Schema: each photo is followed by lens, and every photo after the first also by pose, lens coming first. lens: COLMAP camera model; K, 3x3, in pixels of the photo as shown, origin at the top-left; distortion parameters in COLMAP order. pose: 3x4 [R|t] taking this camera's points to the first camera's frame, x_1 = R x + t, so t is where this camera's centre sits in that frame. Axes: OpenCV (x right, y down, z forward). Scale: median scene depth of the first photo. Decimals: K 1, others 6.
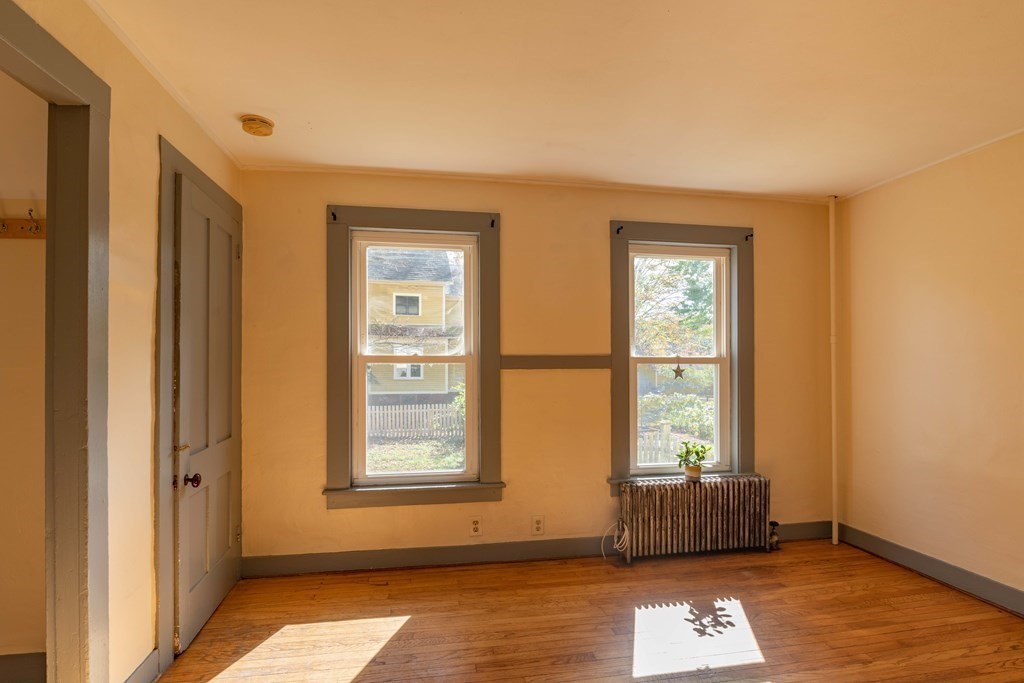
lens RADIAL K [[504.2, 0, 505.3], [0, 504.2, 343.6], [0, 0, 1]] dist [-0.004179, -0.000916]
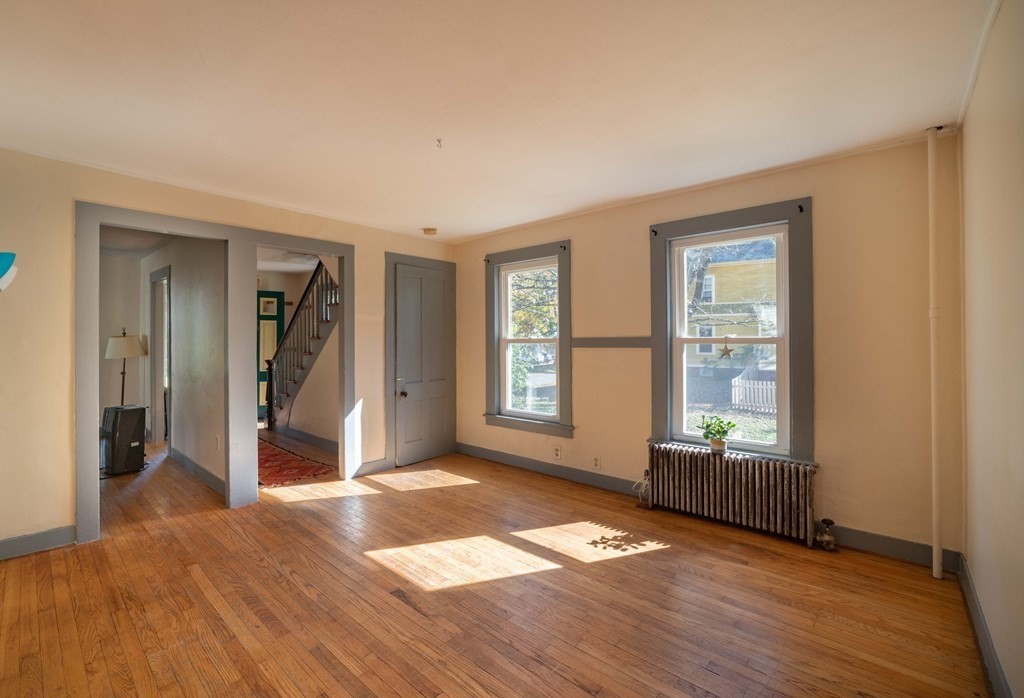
lens RADIAL K [[430.4, 0, 515.3], [0, 430.4, 335.4], [0, 0, 1]] dist [0.000577, 0.000356]
pose [[0.637430, -0.016008, -0.770342, 0.832806], [0.019428, 0.999800, -0.004700, 0.018907], [0.770263, -0.011970, 0.637614, 0.092393]]
